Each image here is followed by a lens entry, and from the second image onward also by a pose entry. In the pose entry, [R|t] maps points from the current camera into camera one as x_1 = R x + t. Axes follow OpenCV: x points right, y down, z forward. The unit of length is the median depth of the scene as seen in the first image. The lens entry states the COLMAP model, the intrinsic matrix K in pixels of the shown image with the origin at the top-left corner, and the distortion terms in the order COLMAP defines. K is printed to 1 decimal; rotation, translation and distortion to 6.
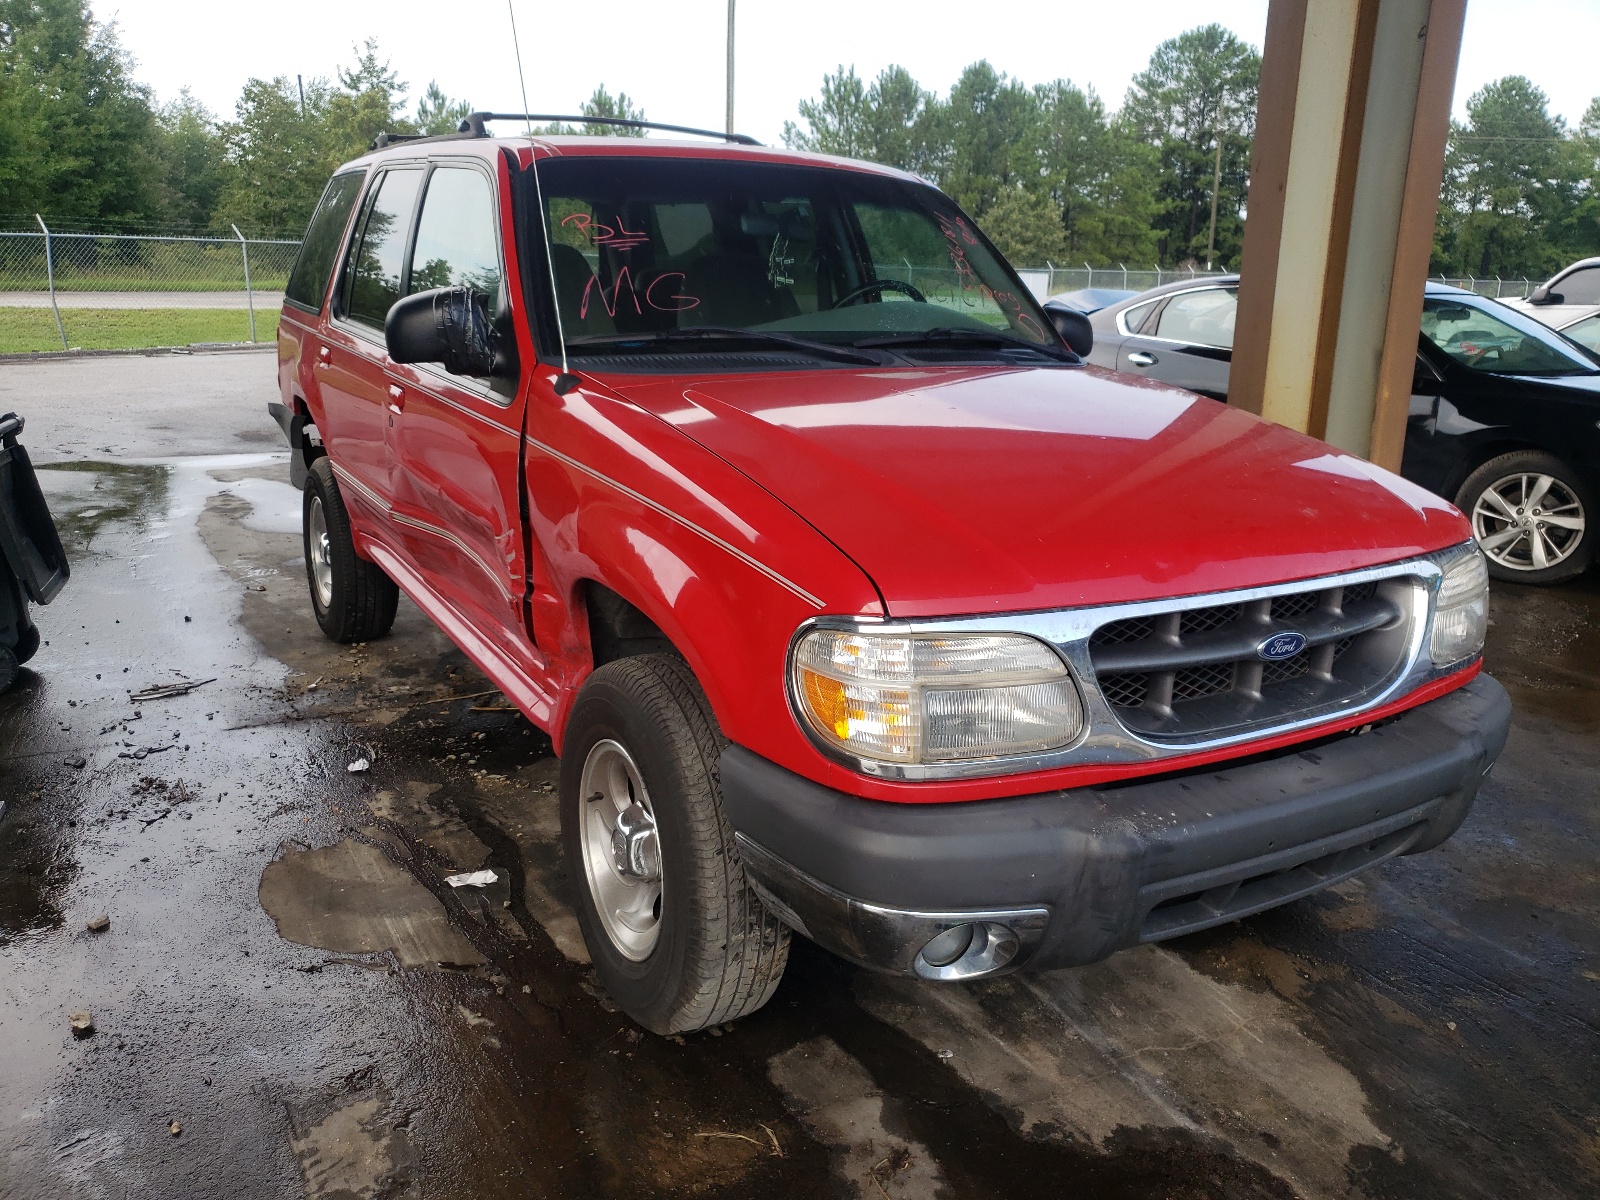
lens RADIAL K [[1265.1, 0, 797.5], [0, 1265.1, 605.7], [0, 0, 1]] dist [0.039703, -0.028190]
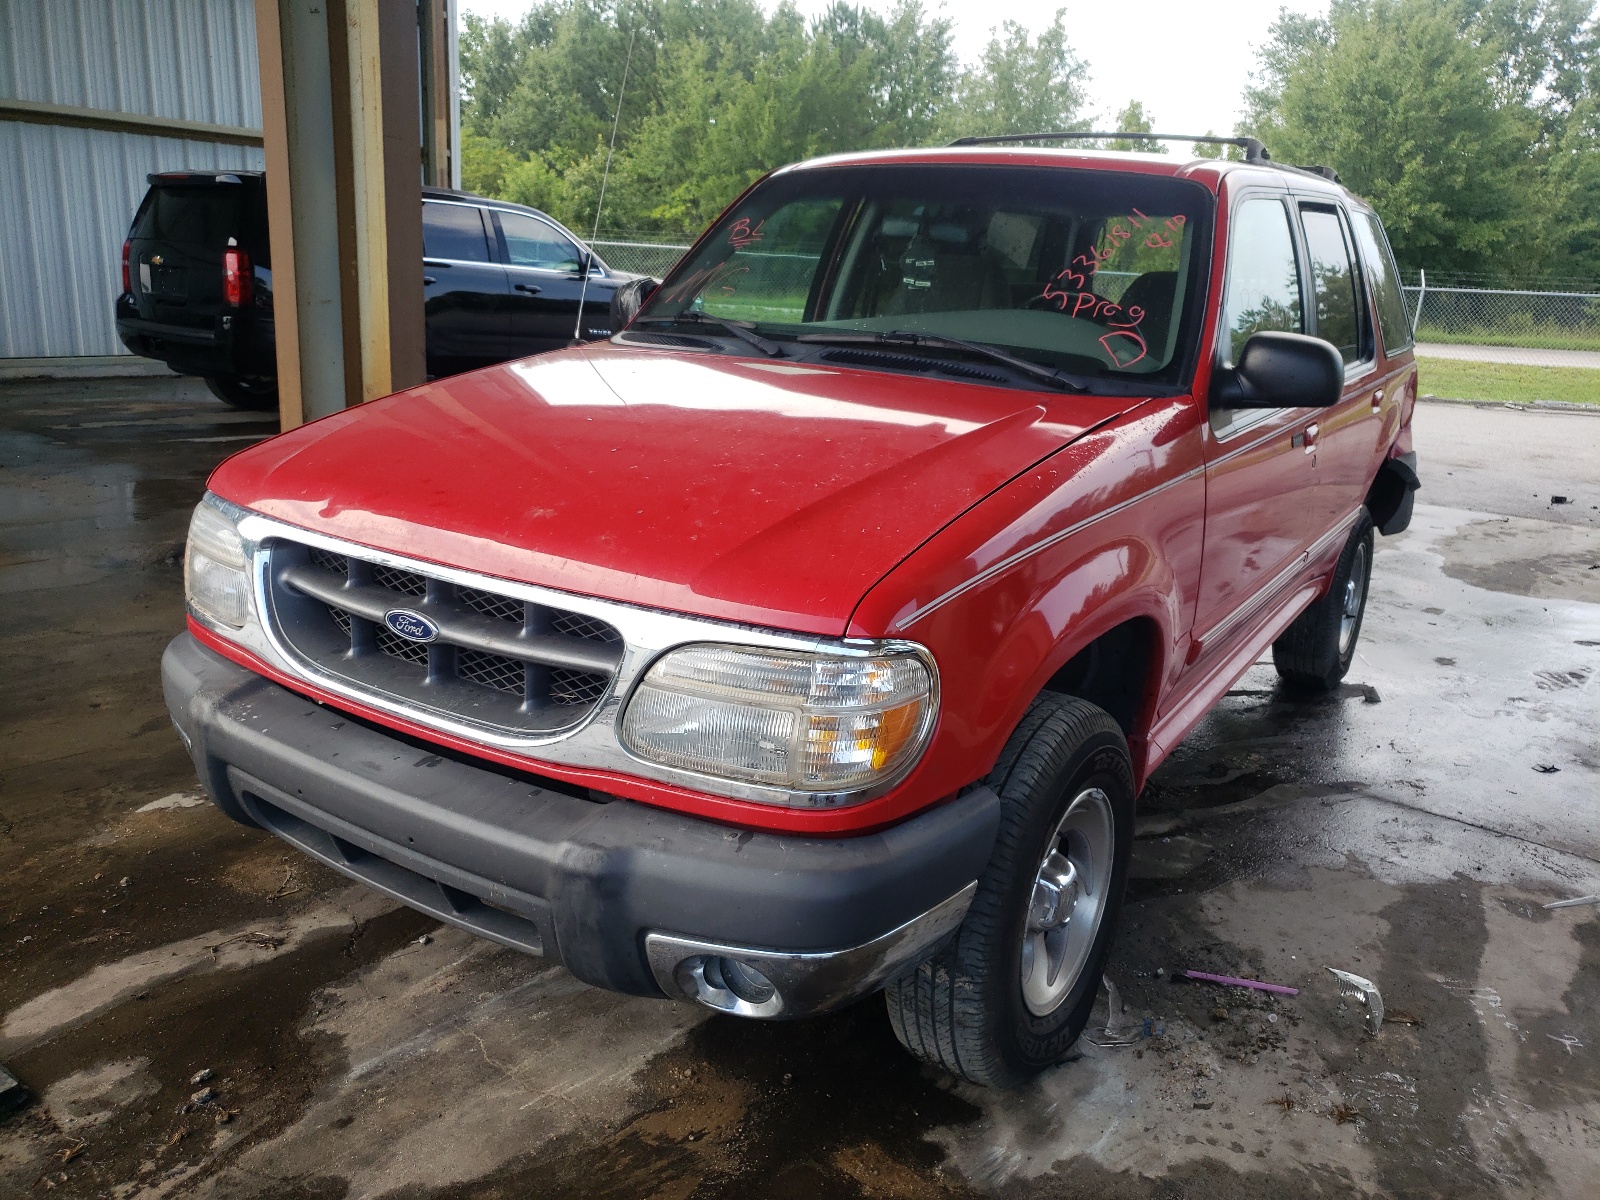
lens RADIAL K [[1265.1, 0, 797.9], [0, 1265.1, 597.6], [0, 0, 1]] dist [0.039703, -0.028190]
pose [[0.421710, 0.227260, -0.877789, 1.247673], [-0.274315, 0.954693, 0.115383, -0.166691], [0.864241, 0.192132, 0.464944, 0.751096]]
